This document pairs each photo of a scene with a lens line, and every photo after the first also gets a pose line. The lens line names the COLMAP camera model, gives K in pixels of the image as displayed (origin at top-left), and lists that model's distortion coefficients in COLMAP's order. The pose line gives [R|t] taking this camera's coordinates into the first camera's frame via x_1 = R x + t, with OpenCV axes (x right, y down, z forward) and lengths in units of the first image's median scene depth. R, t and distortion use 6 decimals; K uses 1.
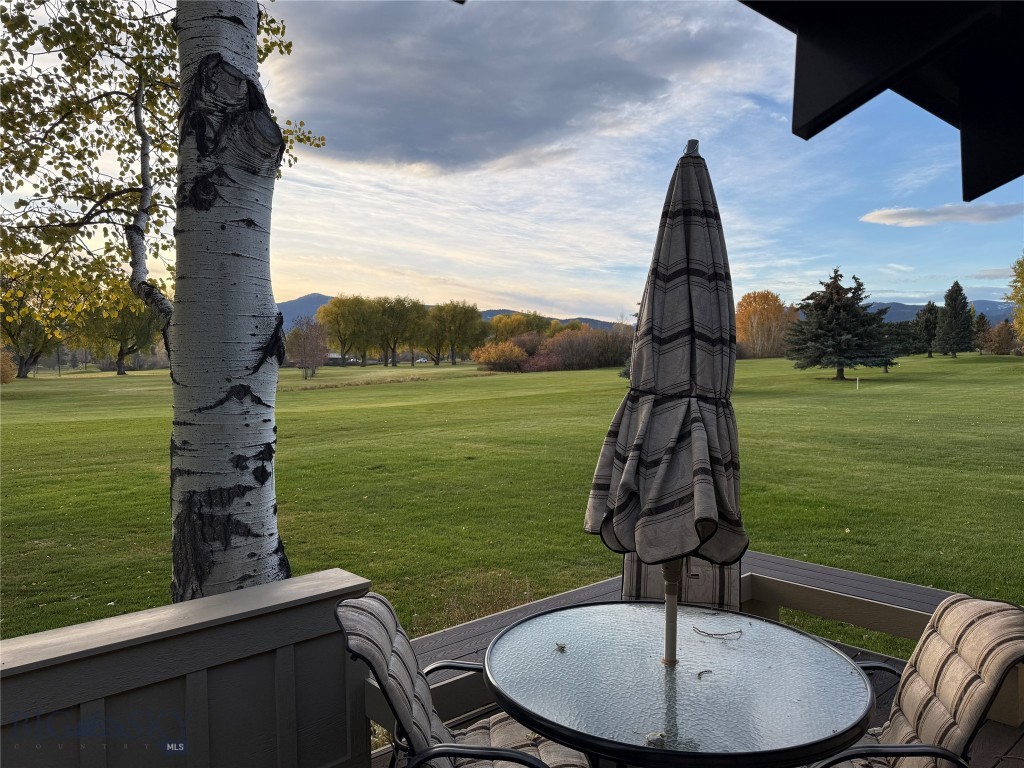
lens RADIAL K [[738.3, 0, 512.0], [0, 738.3, 384.0], [0, 0, 1]] dist [-0.000143, -0.000588]
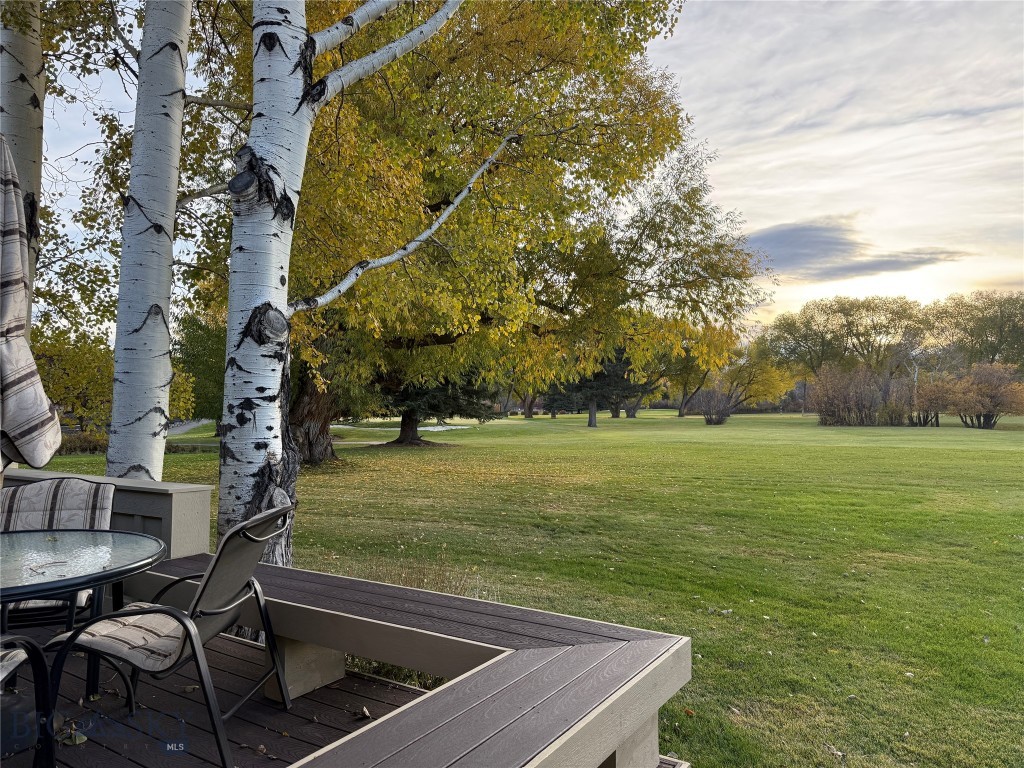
lens RADIAL K [[713.5, 0, 512.0], [0, 713.5, 384.0], [0, 0, 1]] dist [-0.005440, -0.003926]
pose [[0.249821, -0.026493, -0.967929, 1.161206], [-0.027613, 0.999024, -0.034471, 0.088439], [0.967898, 0.035339, 0.248846, 1.170135]]
